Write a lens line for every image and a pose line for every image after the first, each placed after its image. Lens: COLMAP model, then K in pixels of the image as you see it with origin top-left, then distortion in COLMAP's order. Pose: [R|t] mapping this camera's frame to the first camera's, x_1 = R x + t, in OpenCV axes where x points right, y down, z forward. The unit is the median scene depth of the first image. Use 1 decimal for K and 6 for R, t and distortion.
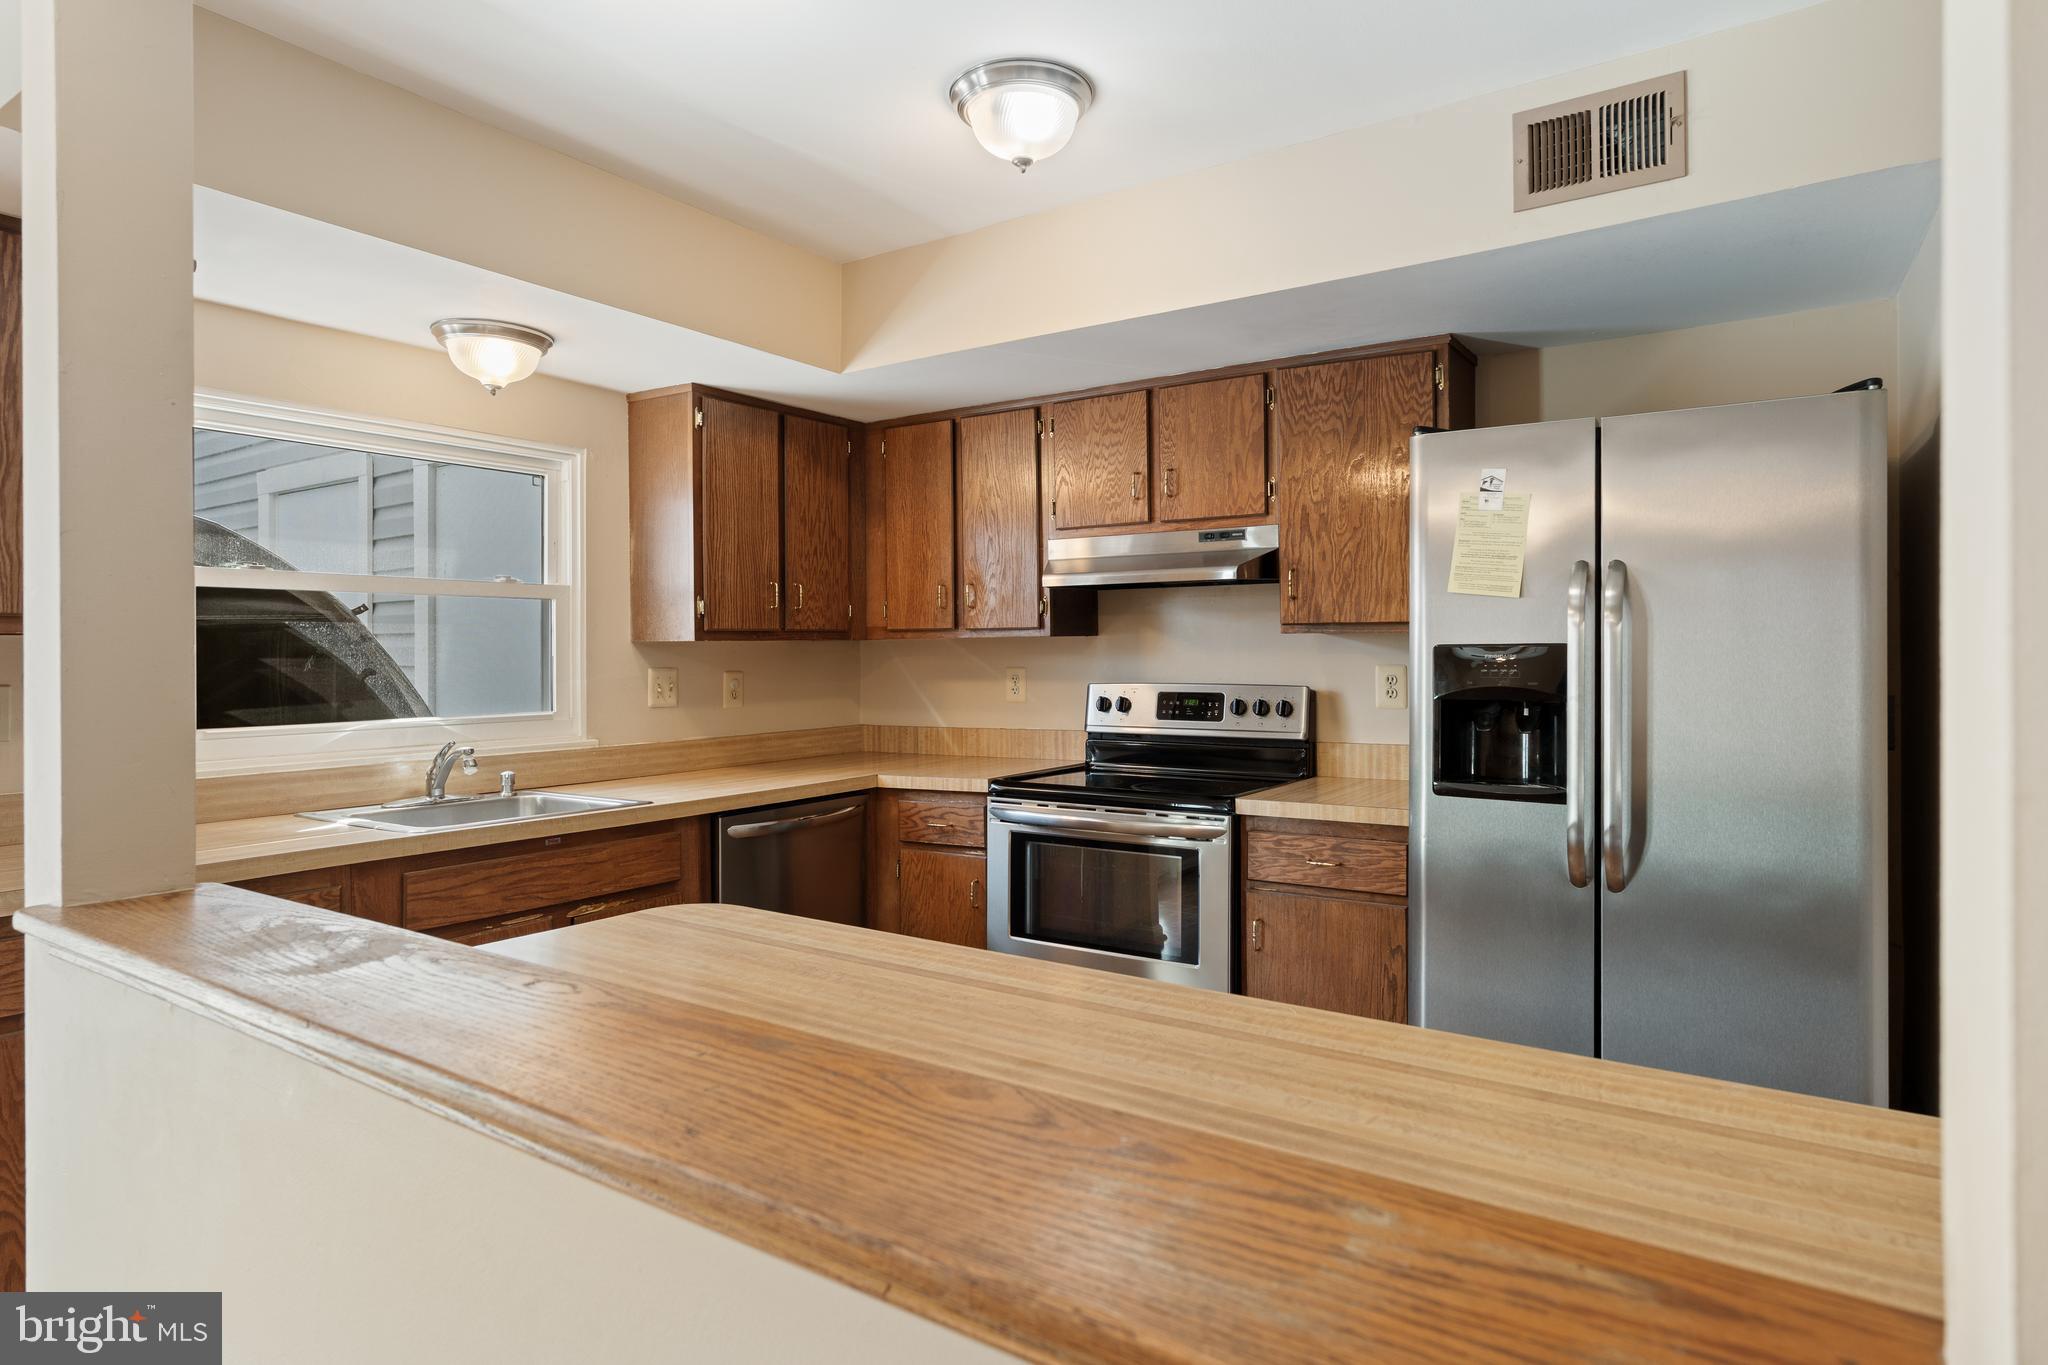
lens RADIAL K [[1137.8, 0, 1020.9], [0, 1137.8, 651.4], [0, 0, 1]] dist [-0.000037, -0.000038]
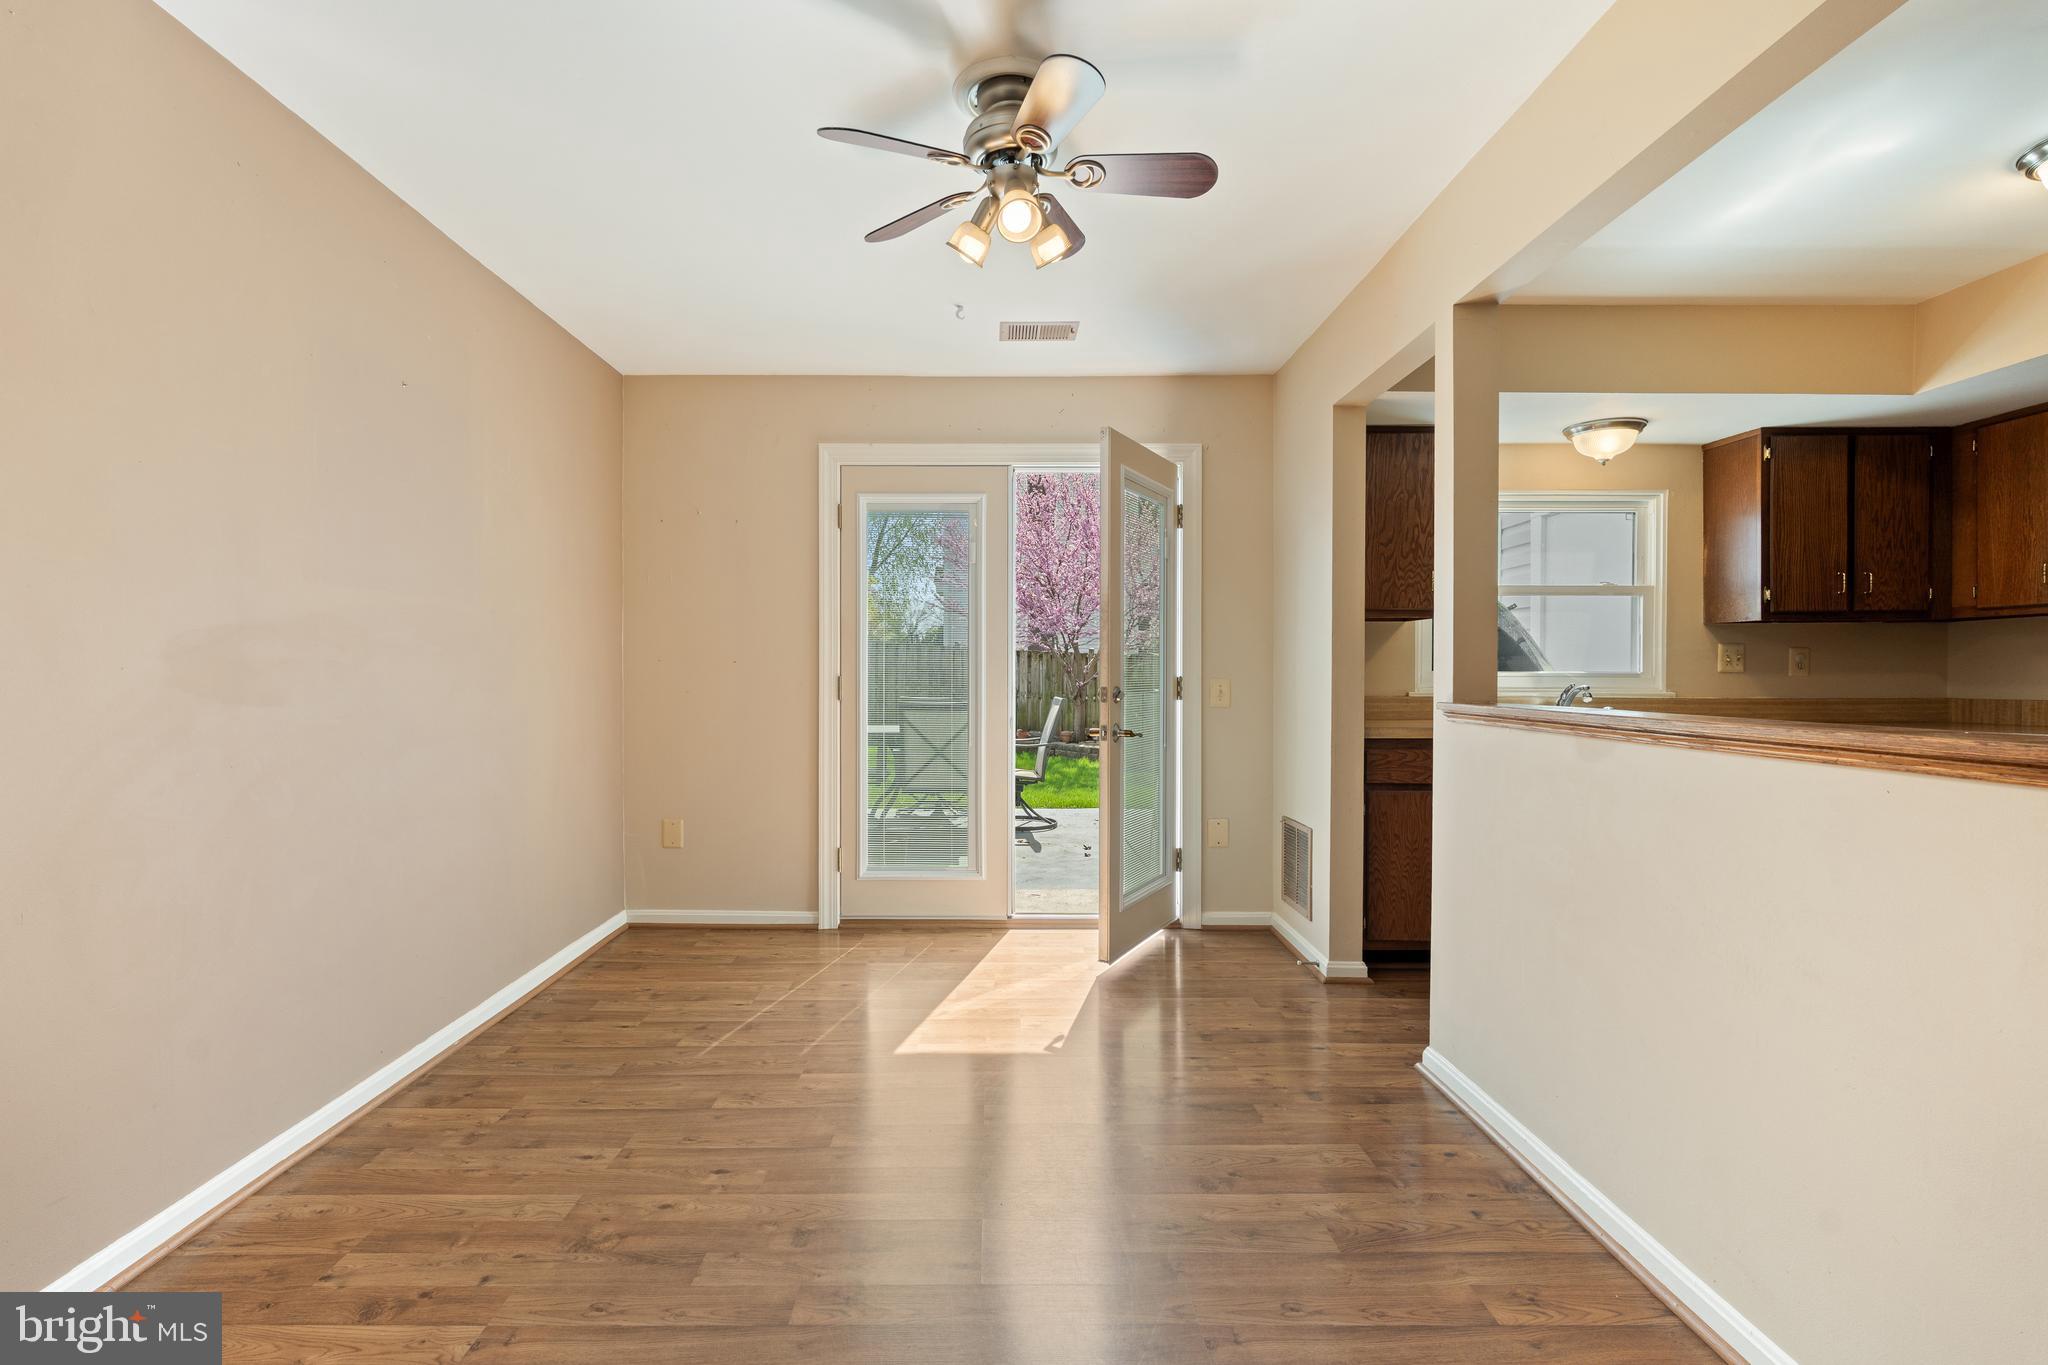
lens RADIAL K [[904.2, 0, 998.6], [0, 904.2, 677.9], [0, 0, 1]] dist [-0.002357, -0.000479]
pose [[0.555440, 0.011683, -0.831474, 0.097966], [-0.004993, 0.999930, 0.010715, 0.051171], [0.831542, -0.001800, 0.555460, -0.333926]]
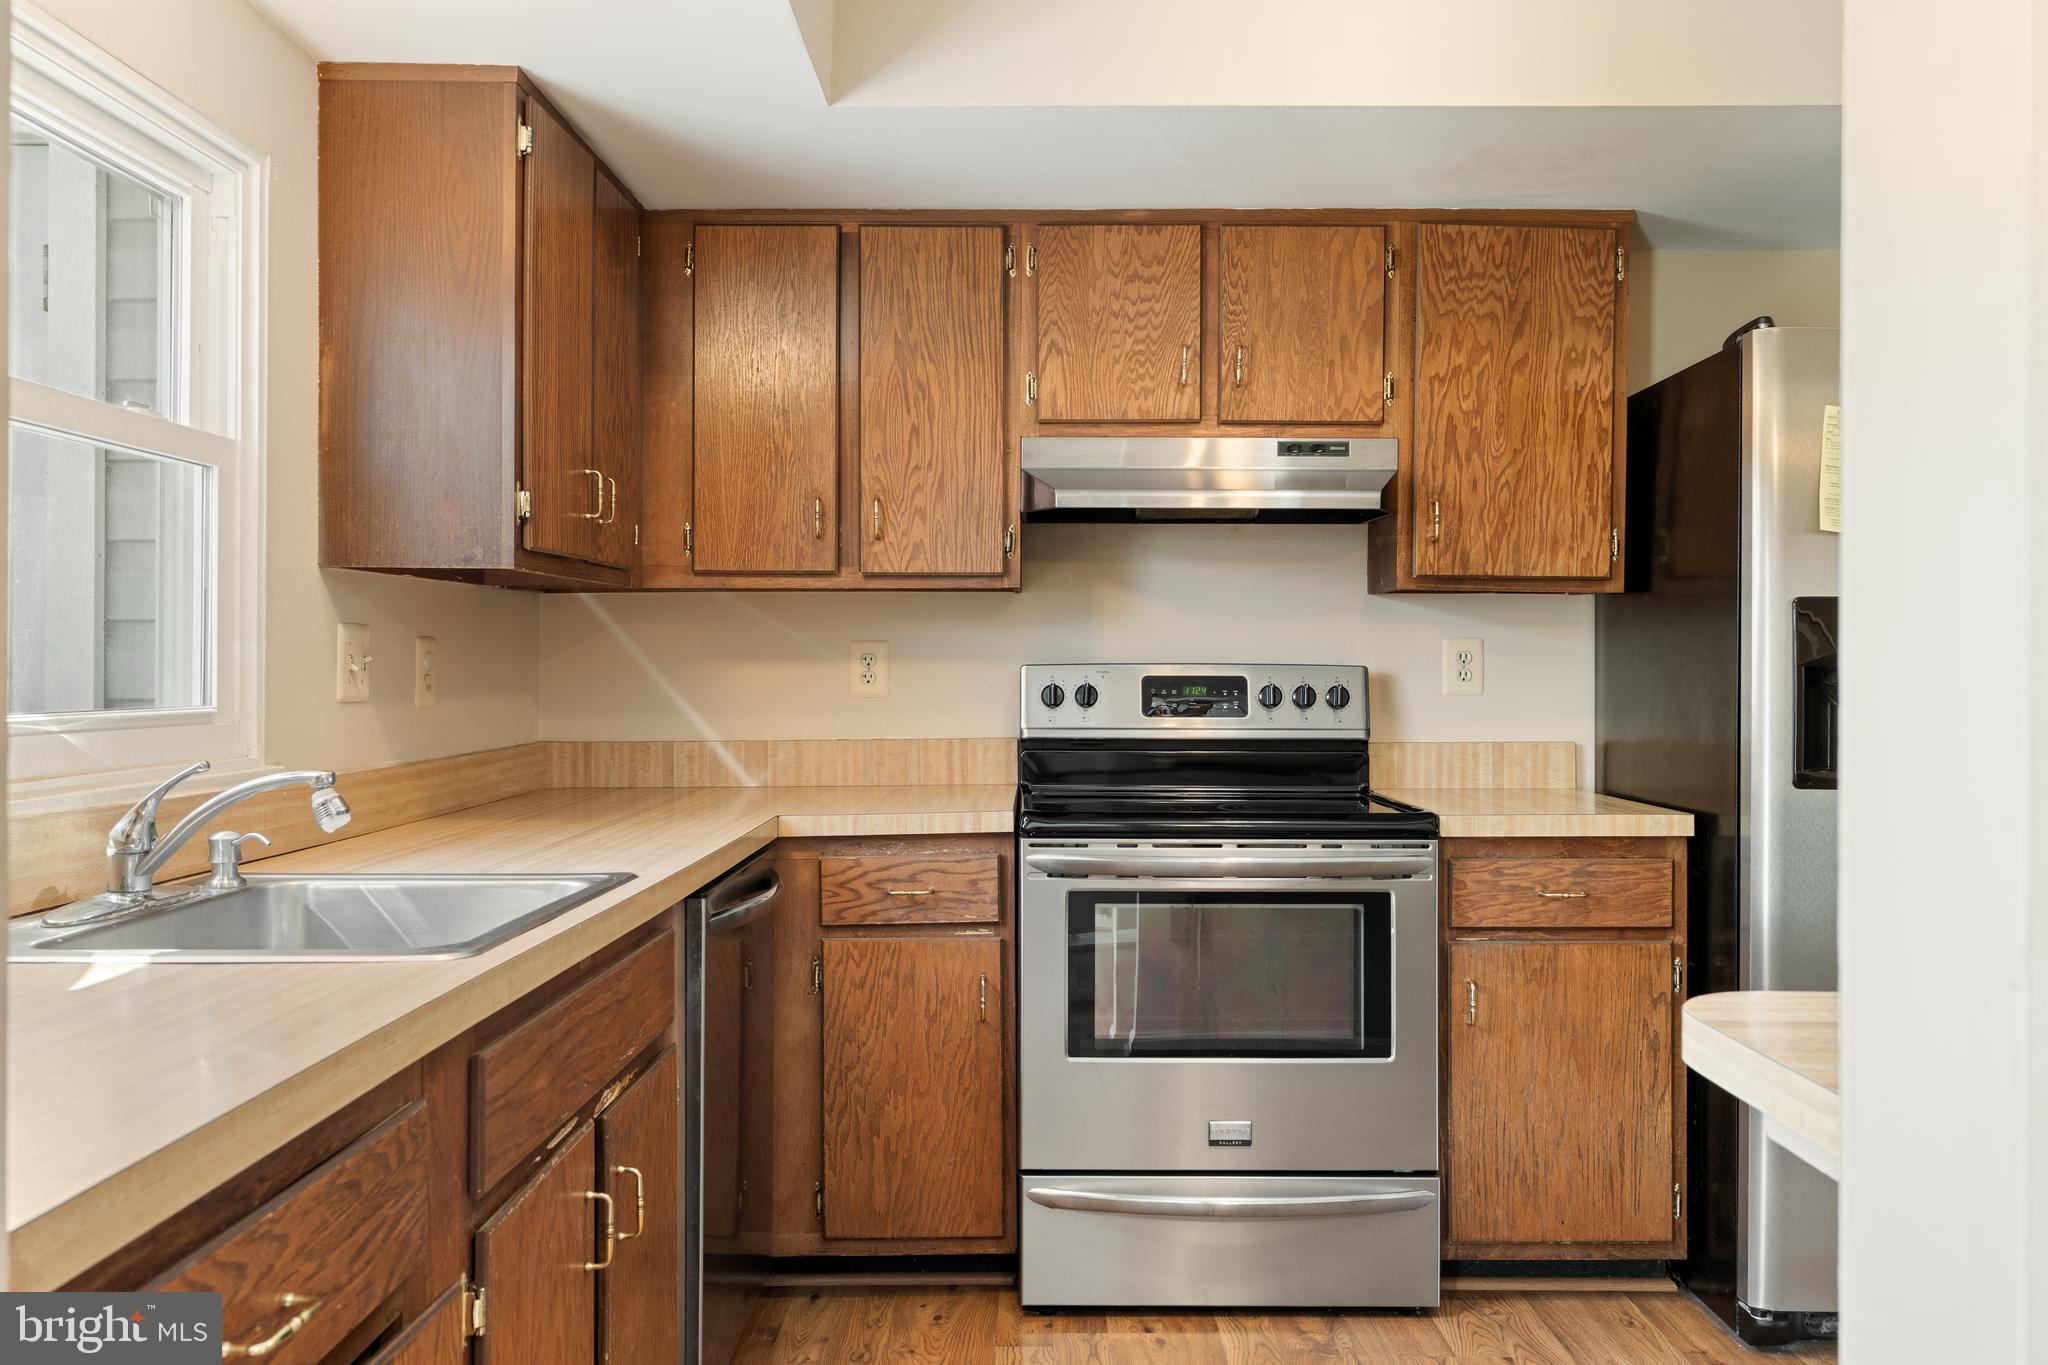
lens RADIAL K [[1567.3, 0, 1025.1], [0, 1567.3, 671.8], [0, 0, 1]] dist [0.002591, 0.001016]
pose [[0.837093, 0.006198, 0.547025, -0.474810], [-0.008331, 0.999964, 0.001420, 0.034302], [-0.546997, -0.005746, 0.837115, 0.272614]]
